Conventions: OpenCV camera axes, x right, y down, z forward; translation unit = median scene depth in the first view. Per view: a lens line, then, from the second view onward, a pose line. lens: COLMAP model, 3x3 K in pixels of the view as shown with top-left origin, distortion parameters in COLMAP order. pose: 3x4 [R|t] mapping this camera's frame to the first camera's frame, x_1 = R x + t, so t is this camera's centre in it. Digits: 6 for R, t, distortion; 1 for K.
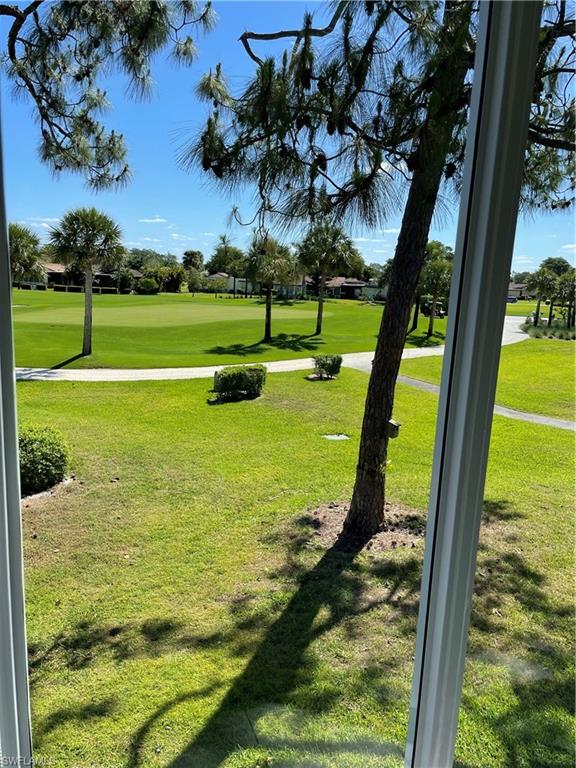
lens RADIAL K [[579.9, 0, 286.9], [0, 579.9, 386.7], [0, 0, 1]] dist [0.014293, 0.002726]
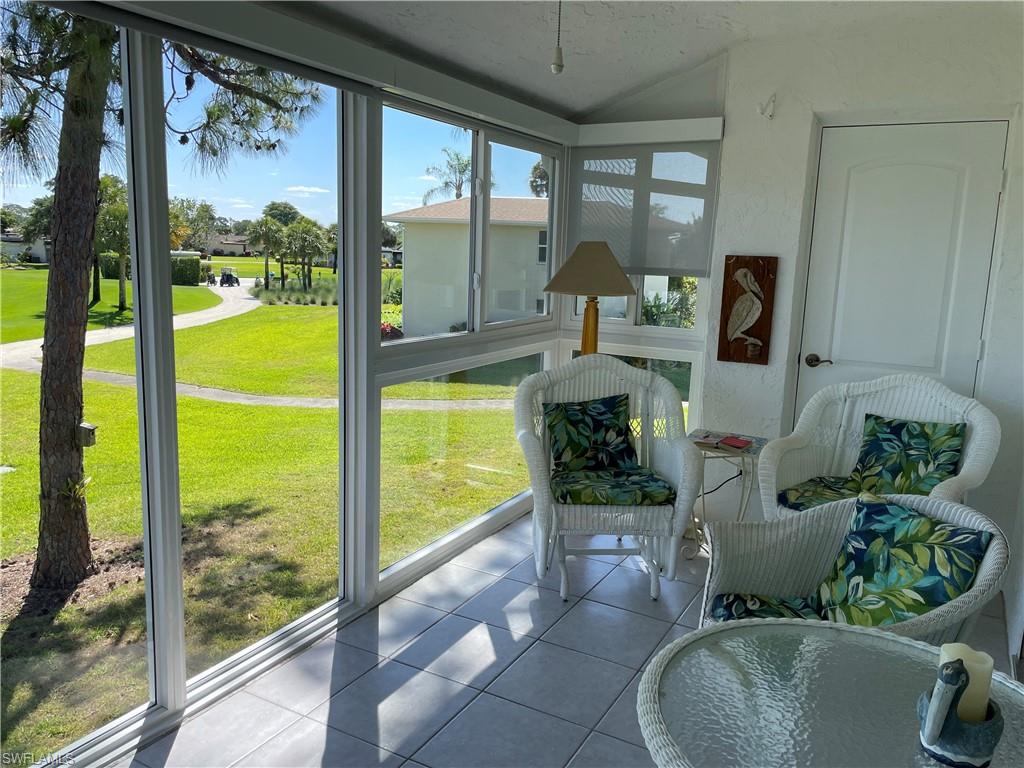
lens RADIAL K [[774.8, 0, 512.9], [0, 774.8, 379.5], [0, 0, 1]] dist [0.104066, -0.143372]
pose [[0.763187, -0.125450, 0.633883, -0.028567], [0.121199, 0.991354, 0.050274, 0.015158], [-0.634710, 0.038457, 0.771793, -0.110029]]
